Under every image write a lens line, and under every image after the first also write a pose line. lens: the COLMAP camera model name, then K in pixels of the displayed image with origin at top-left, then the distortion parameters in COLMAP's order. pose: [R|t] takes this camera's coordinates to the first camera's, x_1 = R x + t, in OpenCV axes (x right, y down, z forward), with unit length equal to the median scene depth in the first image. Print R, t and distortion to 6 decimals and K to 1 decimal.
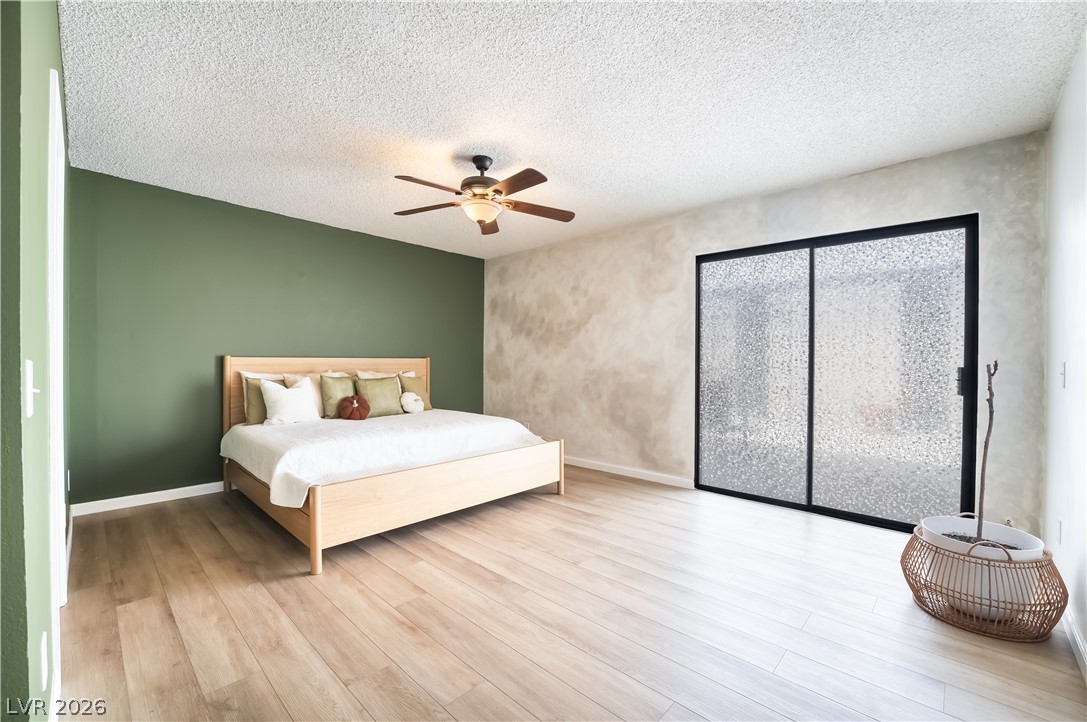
lens RADIAL K [[452.9, 0, 540.4], [0, 452.9, 361.3], [0, 0, 1]] dist [-0.022806, 0.000821]
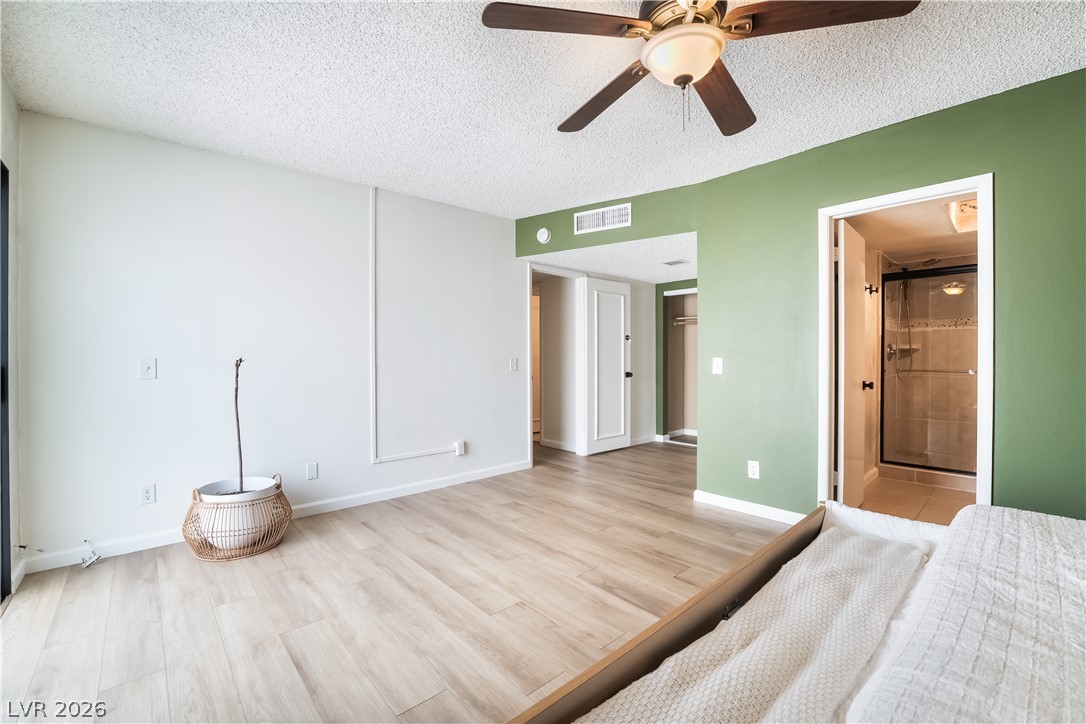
lens RADIAL K [[447.3, 0, 542.2], [0, 447.3, 361.9], [0, 0, 1]] dist [-0.027923, 0.002075]
pose [[-0.997867, -0.002290, 0.065242, -0.005301], [-0.001439, 0.999913, 0.013092, -0.002863], [-0.065267, 0.012970, -0.997784, 1.078792]]
